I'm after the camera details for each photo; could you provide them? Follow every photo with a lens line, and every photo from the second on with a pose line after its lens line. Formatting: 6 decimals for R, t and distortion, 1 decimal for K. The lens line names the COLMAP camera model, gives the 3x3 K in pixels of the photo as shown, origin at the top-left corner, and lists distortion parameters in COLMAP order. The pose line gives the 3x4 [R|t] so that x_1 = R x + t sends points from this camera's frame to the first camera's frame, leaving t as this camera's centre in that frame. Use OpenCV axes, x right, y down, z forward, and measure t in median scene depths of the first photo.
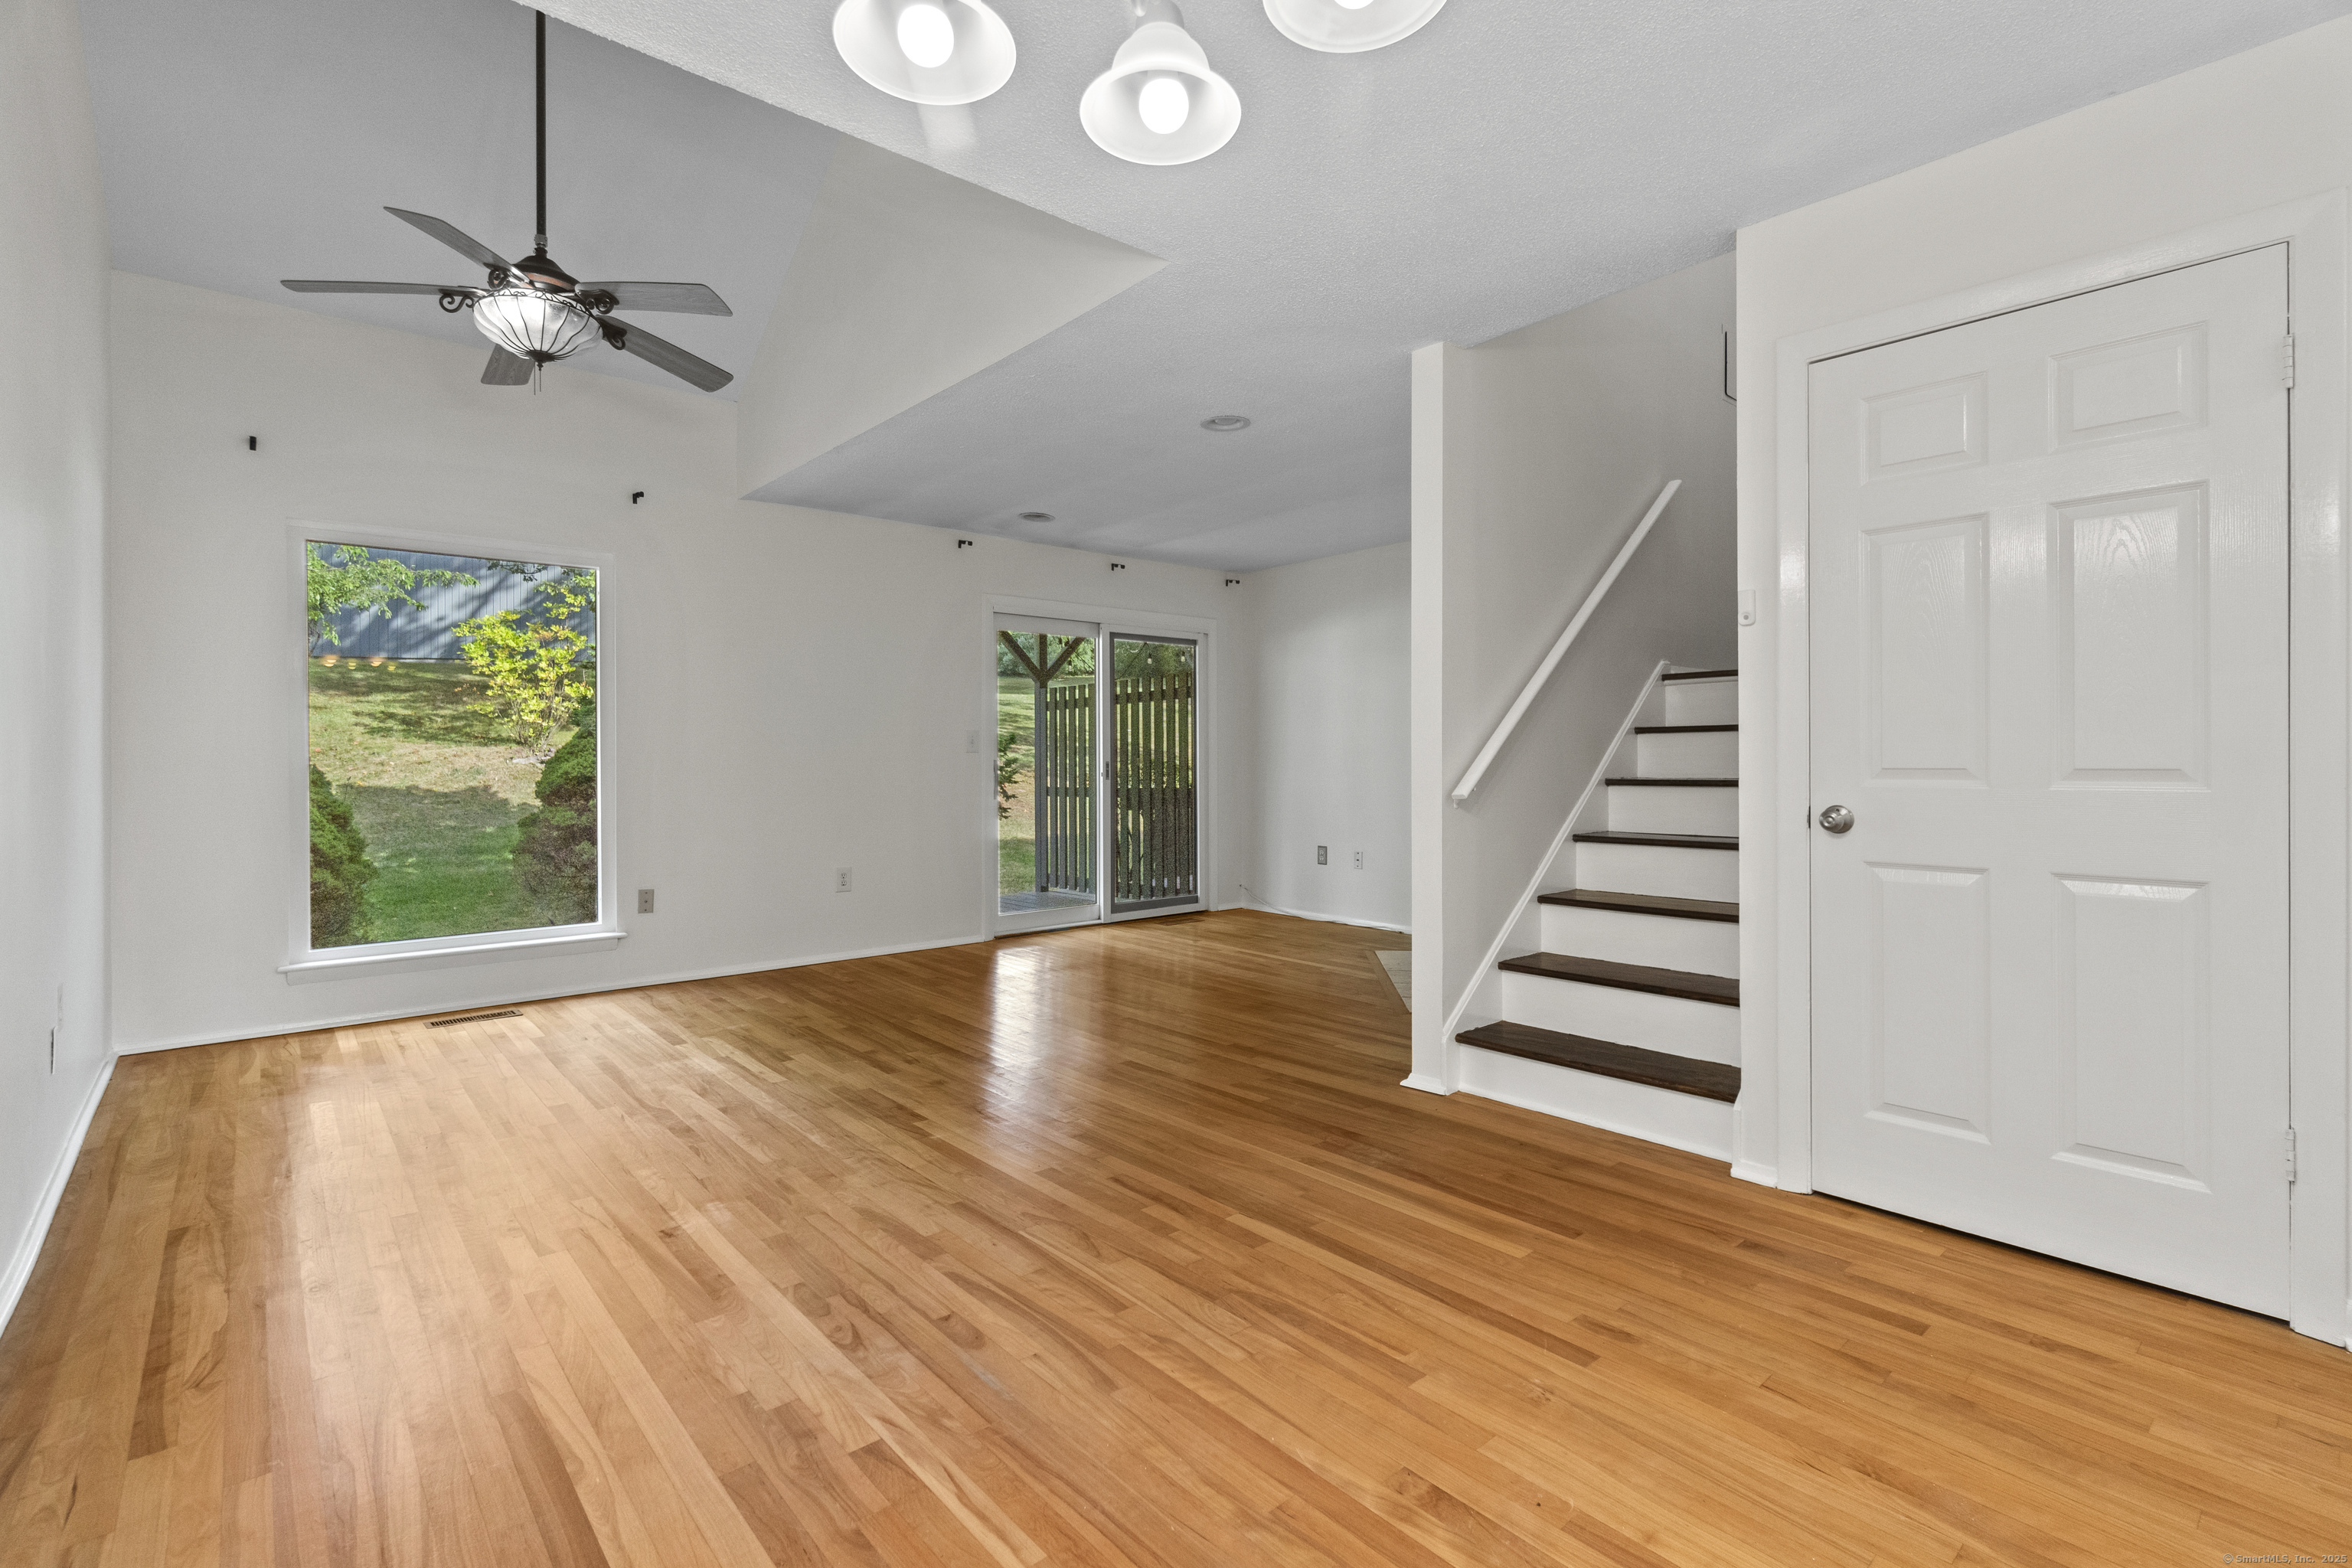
lens RADIAL K [[1061.3, 0, 1177.2], [0, 1061.3, 748.7], [0, 0, 1]] dist [-0.003147, -0.000687]
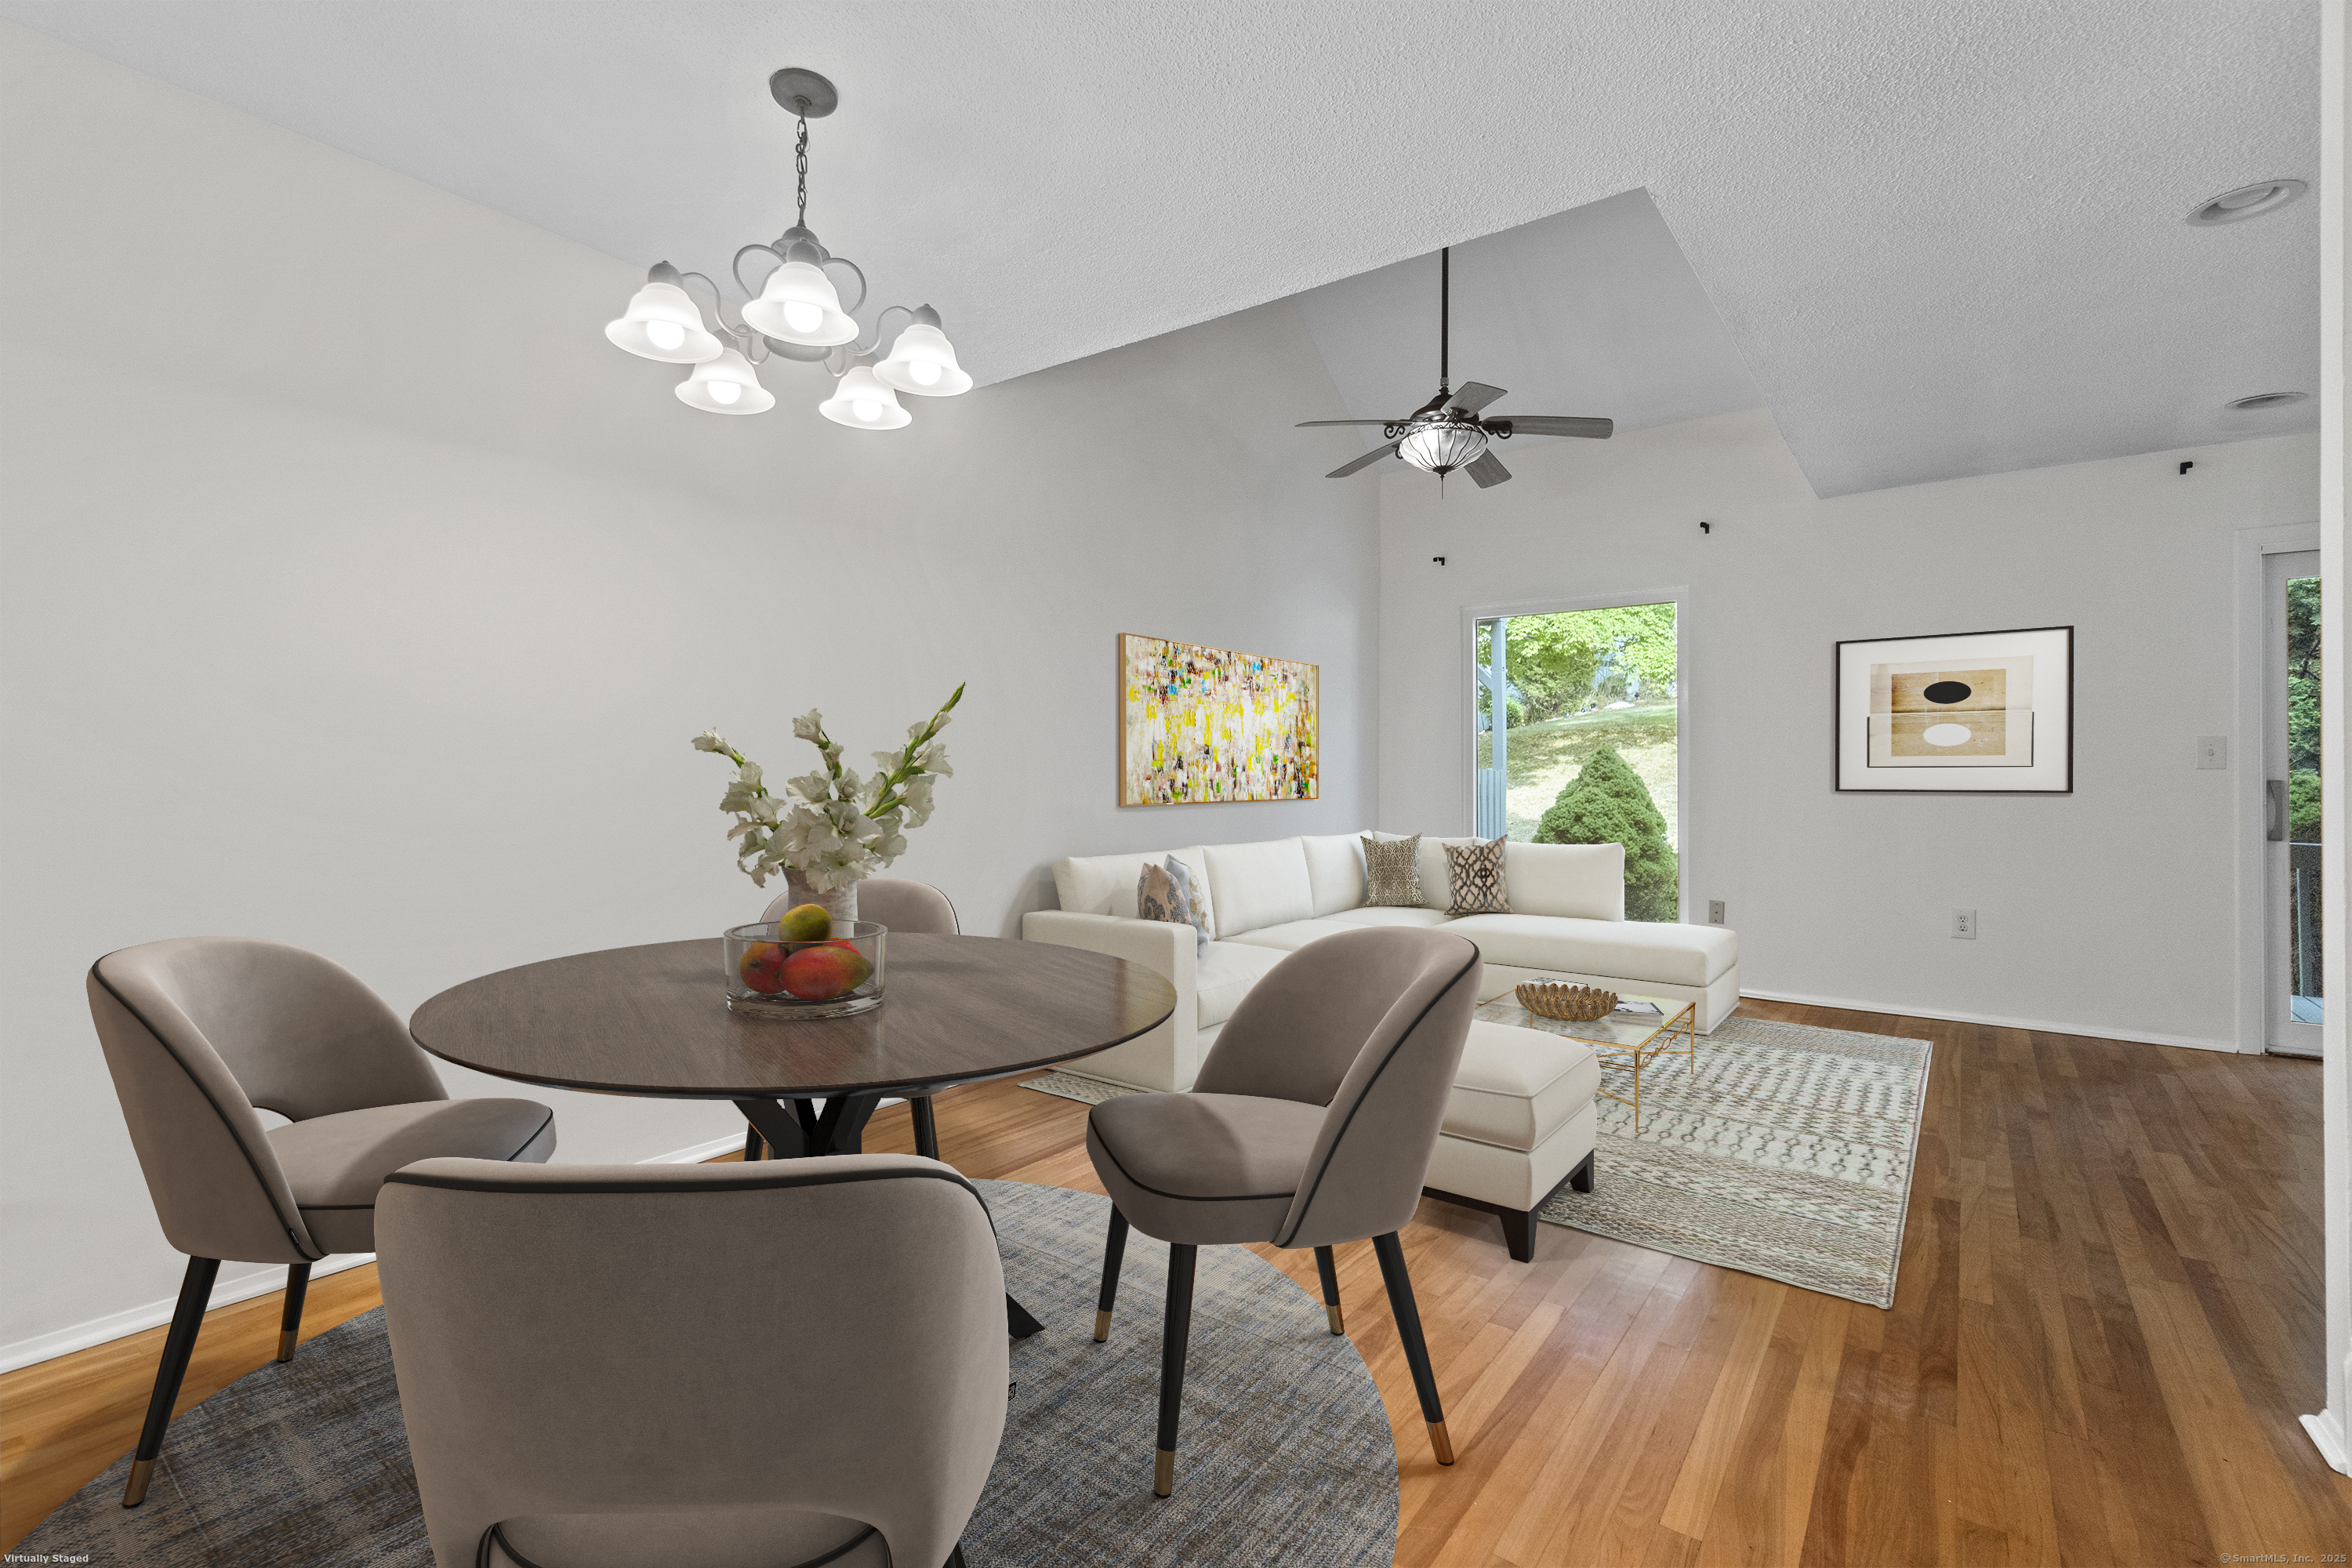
lens RADIAL K [[1053.4, 0, 1168.0], [0, 1053.4, 767.3], [0, 0, 1]] dist [0.000496, -0.001213]
pose [[0.208163, -0.004573, -0.978084, 0.359276], [0.000584, 0.999989, -0.004551, 0.005014], [0.978094, 0.000377, 0.208163, 0.225989]]
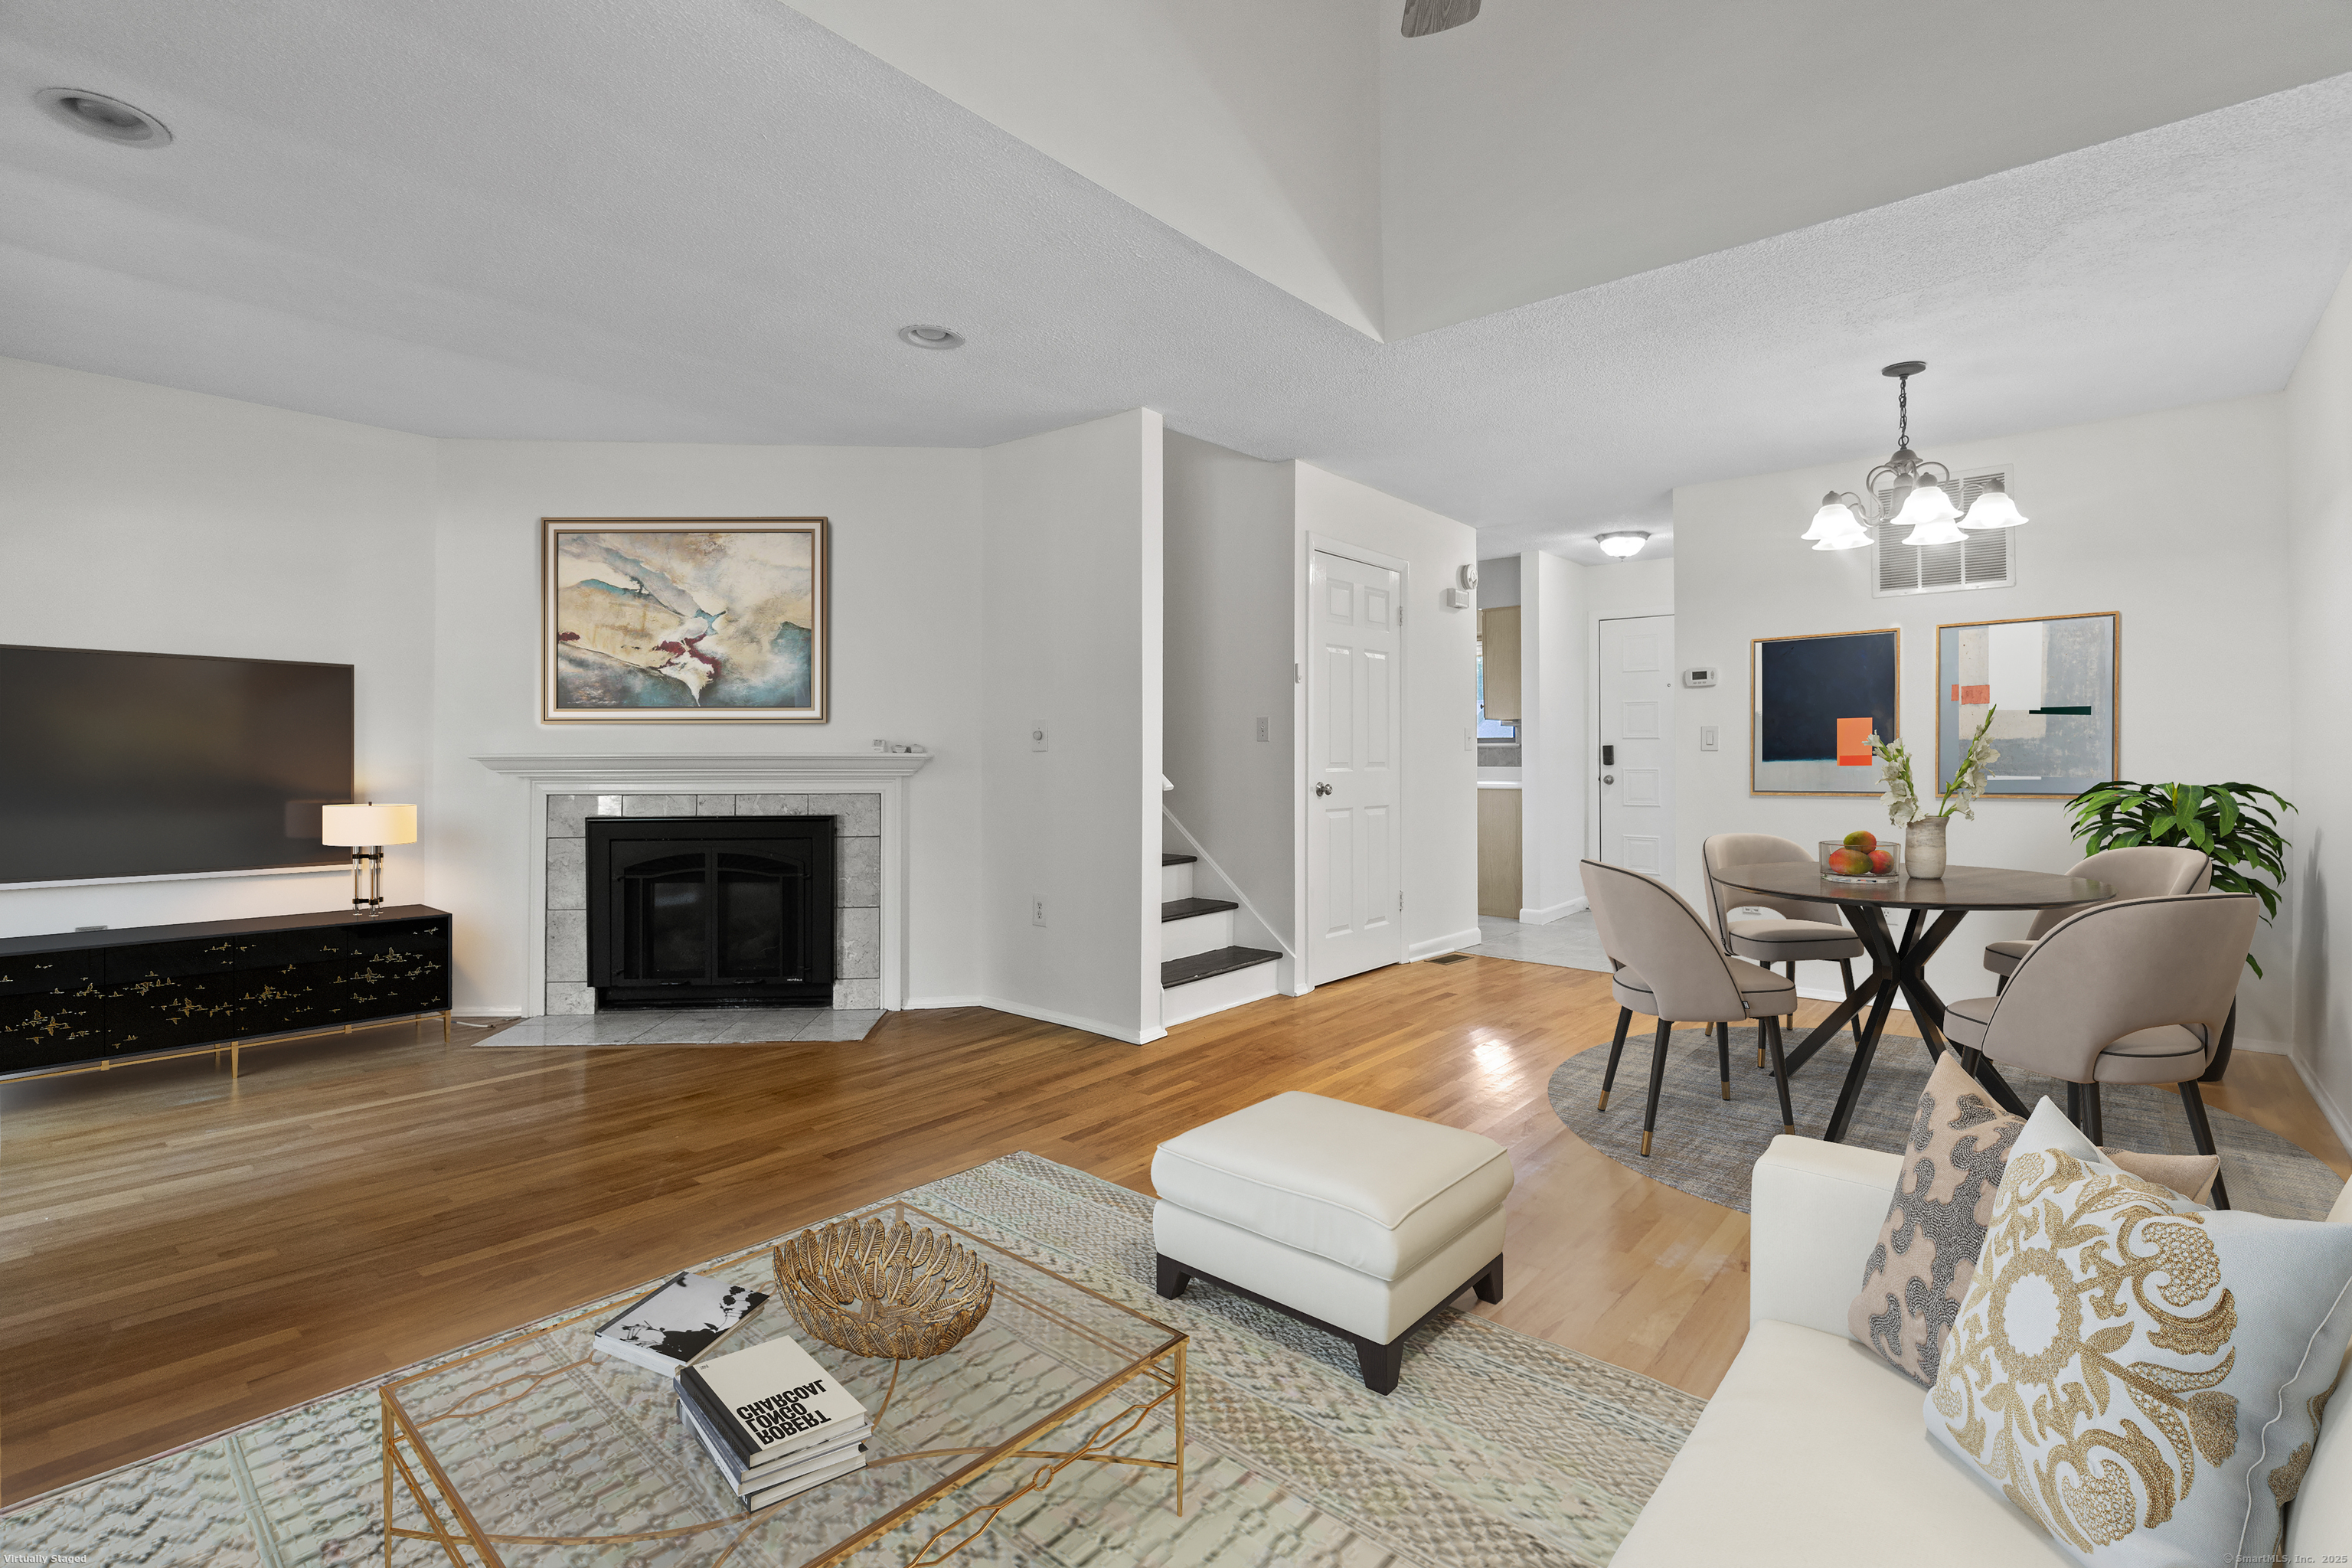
lens RADIAL K [[1061.3, 0, 1177.2], [0, 1061.3, 748.7], [0, 0, 1]] dist [-0.003147, -0.000687]
pose [[-0.138598, 0.009060, 0.990307, -0.568297], [-0.008837, 0.999907, -0.010385, 0.006593], [-0.990309, -0.010190, -0.138505, 0.689519]]
